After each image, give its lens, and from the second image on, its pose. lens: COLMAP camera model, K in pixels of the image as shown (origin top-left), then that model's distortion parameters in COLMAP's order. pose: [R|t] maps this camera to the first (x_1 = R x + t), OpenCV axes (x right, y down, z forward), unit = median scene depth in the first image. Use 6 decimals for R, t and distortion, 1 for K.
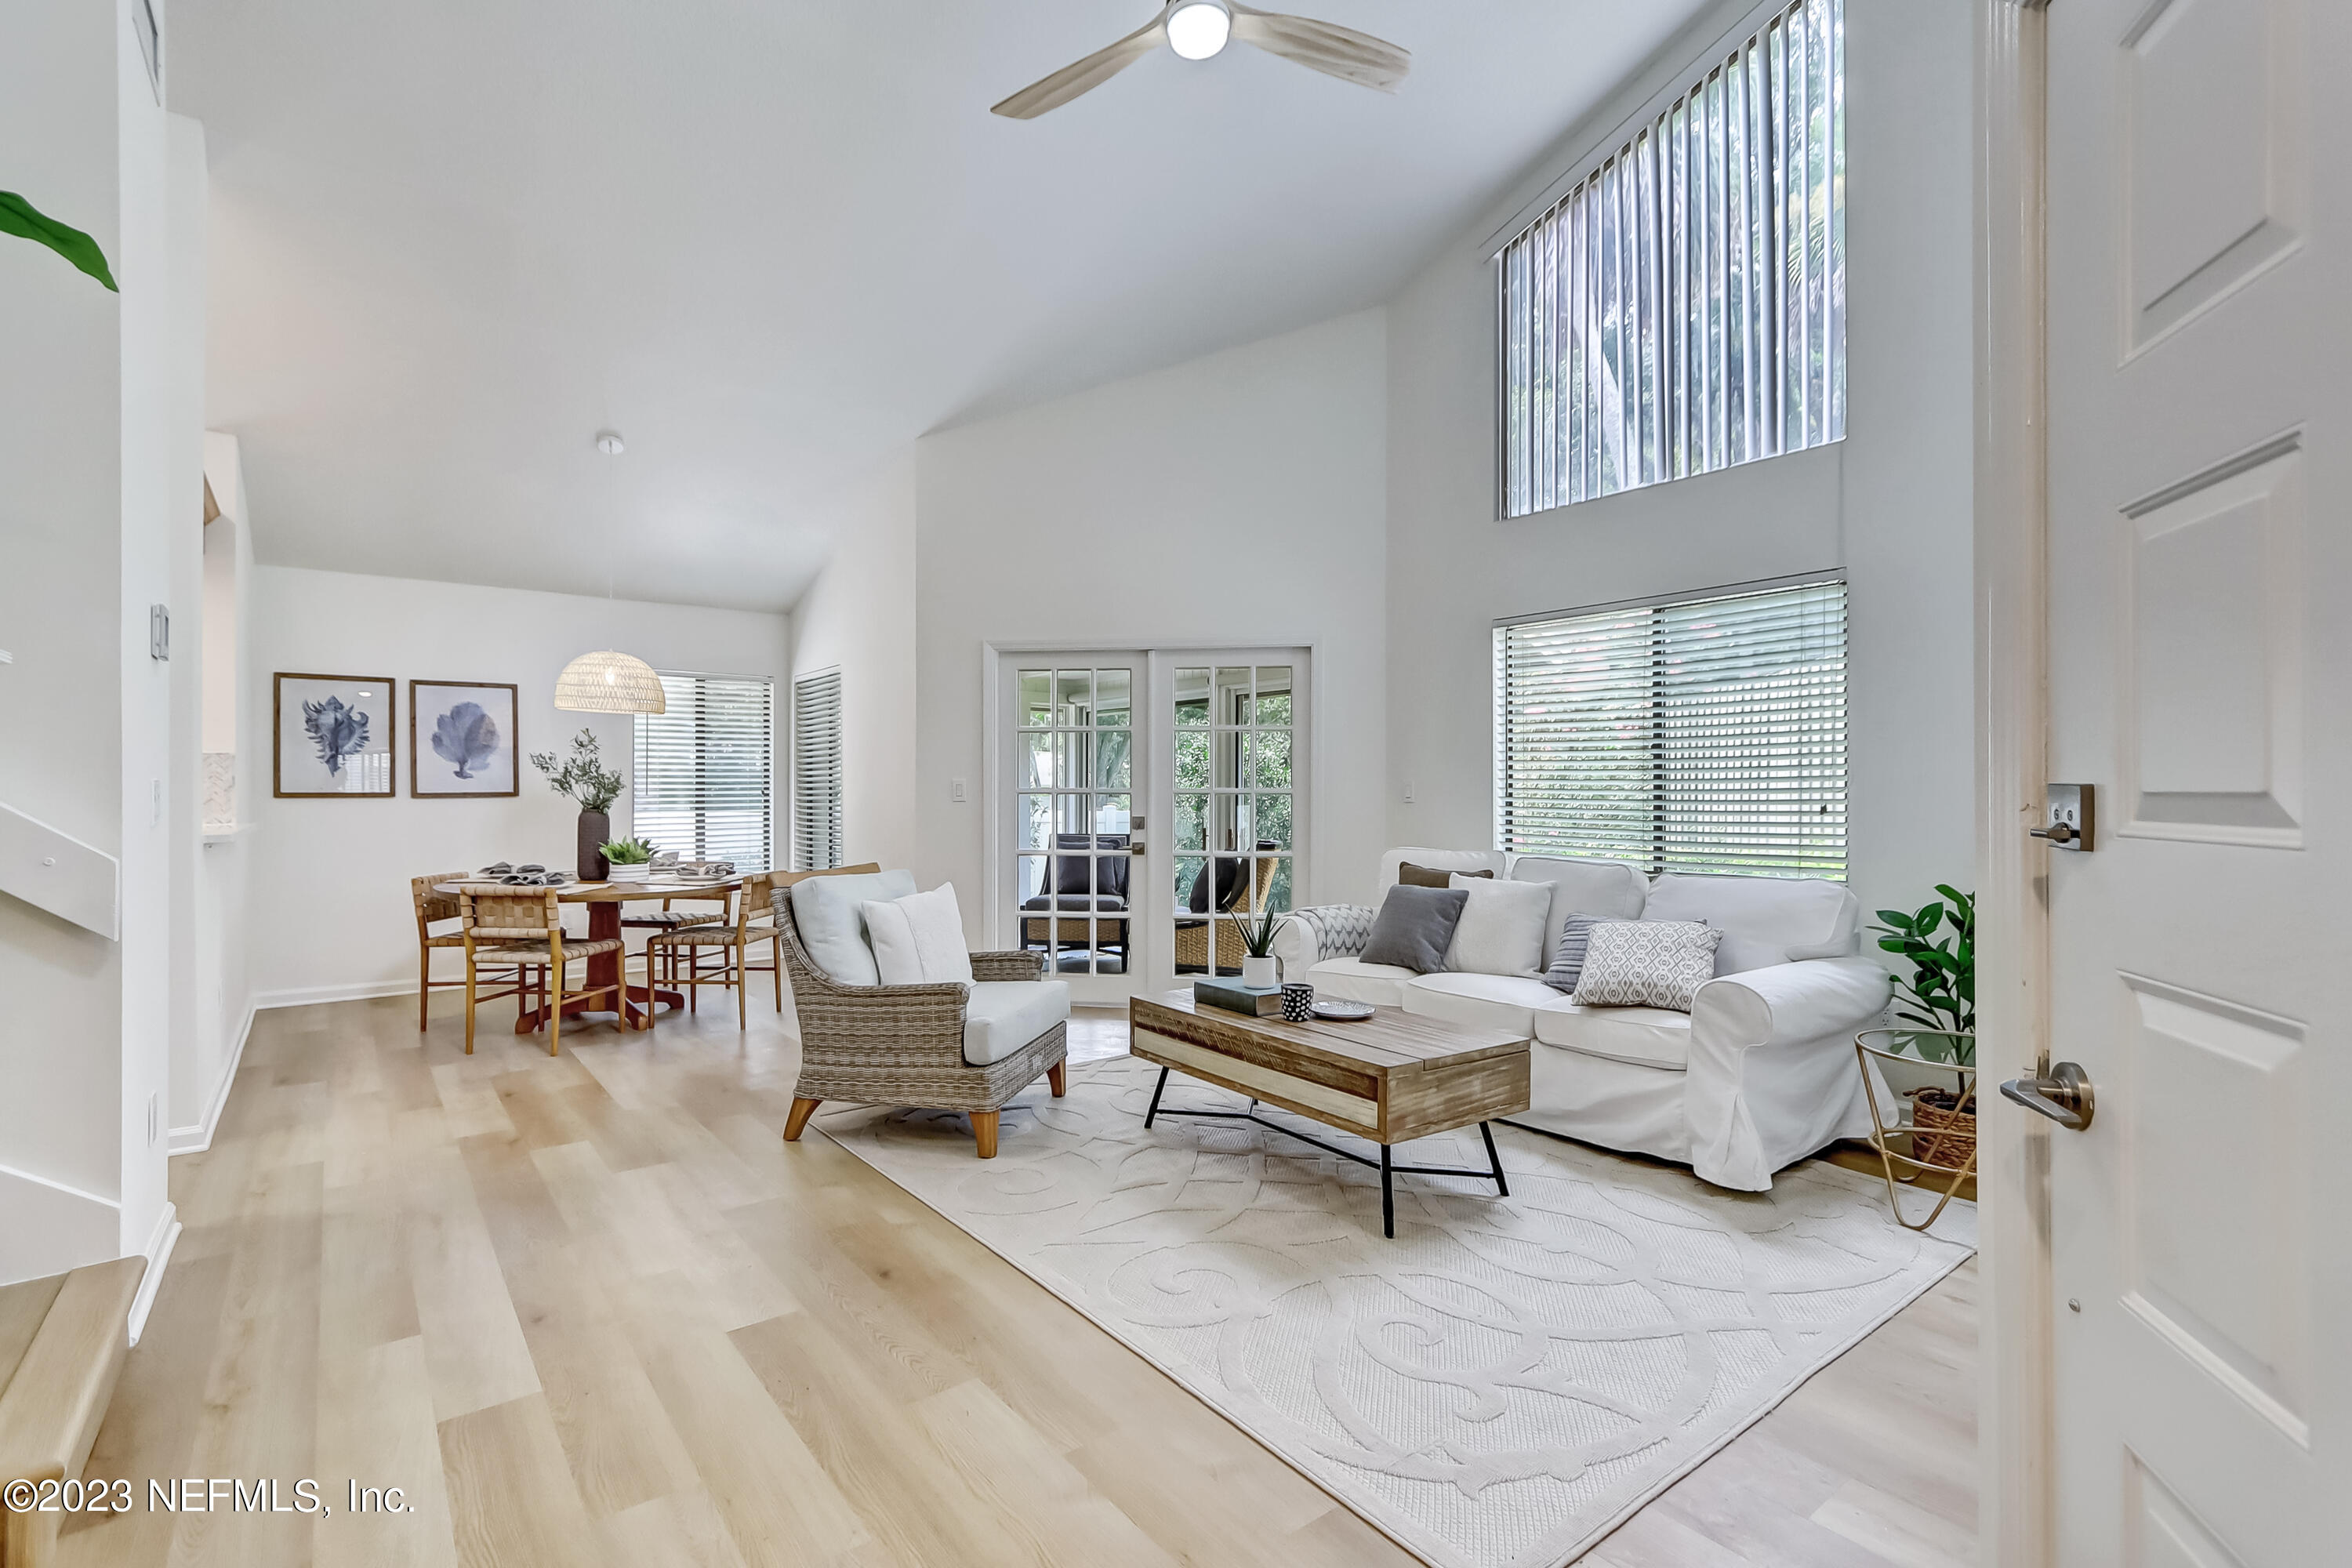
lens RADIAL K [[1092.4, 0, 1174.2], [0, 1092.4, 789.3], [0, 0, 1]] dist [0.001123, 0.001059]
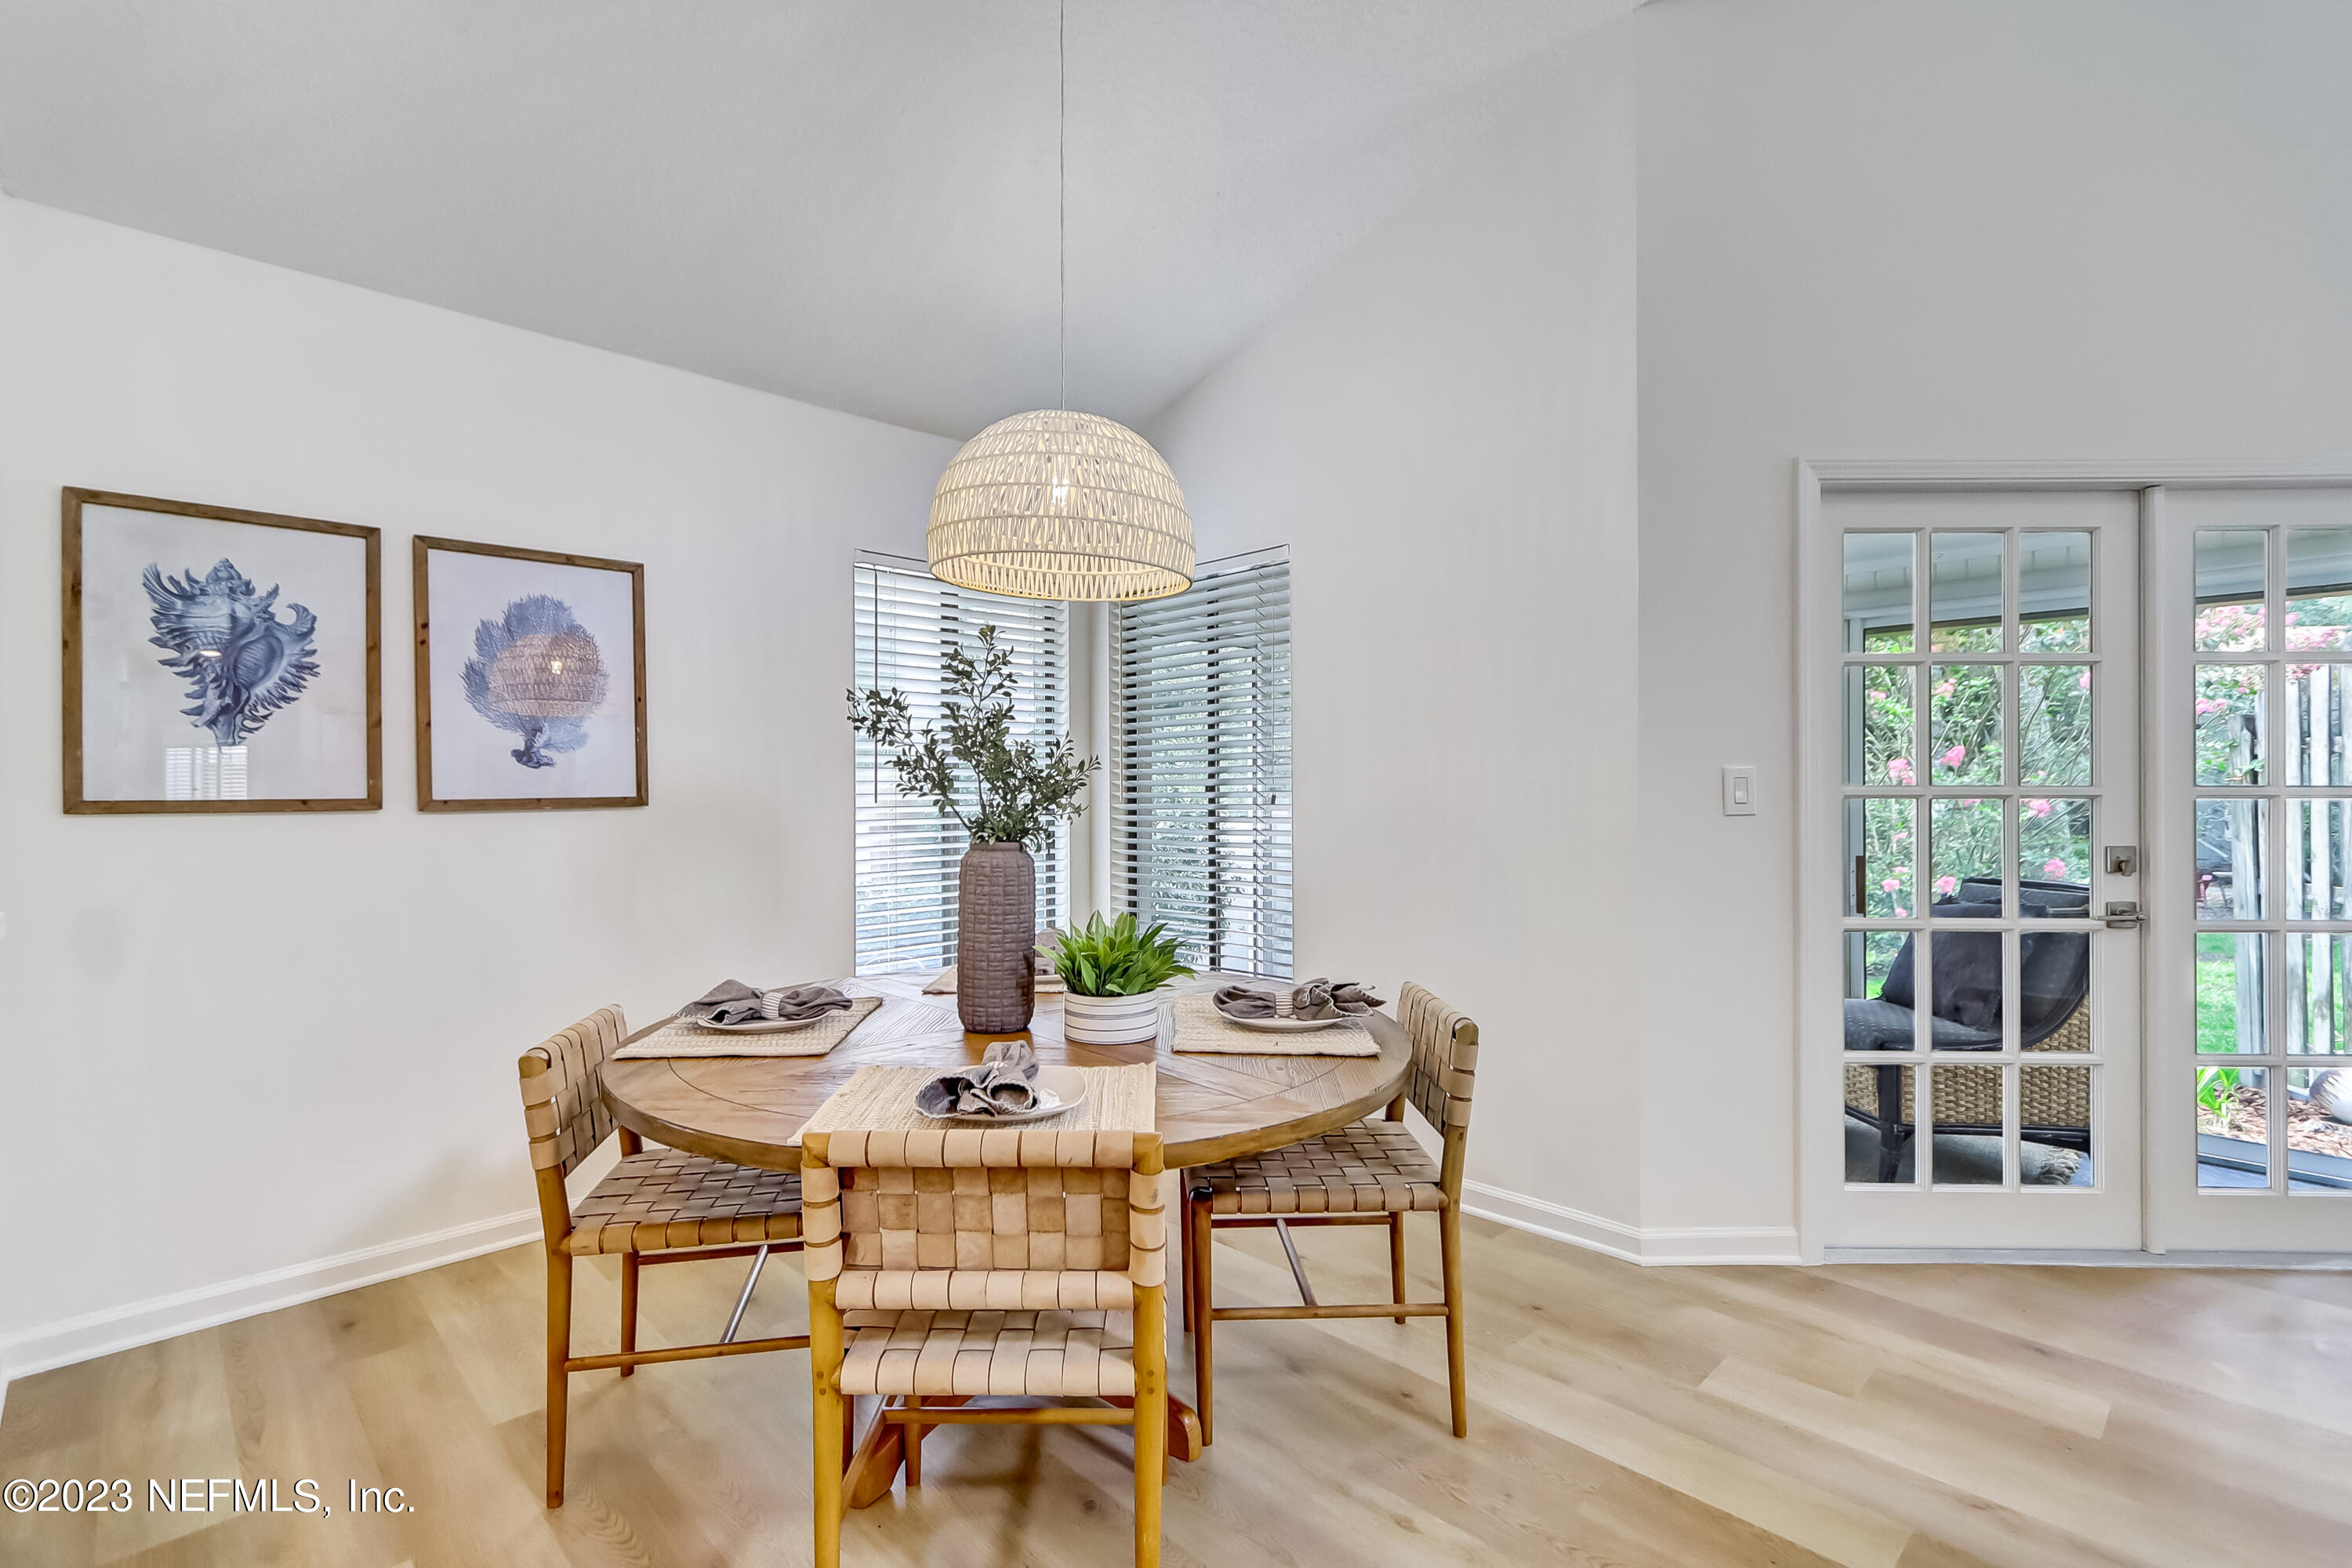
lens RADIAL K [[1092.4, 0, 1174.2], [0, 1092.4, 789.3], [0, 0, 1]] dist [0.001123, 0.001059]
pose [[0.994223, -0.001883, 0.107314, -0.468815], [0.001854, 0.999998, 0.000375, -0.000497], [-0.107315, -0.000174, 0.994225, 0.566095]]
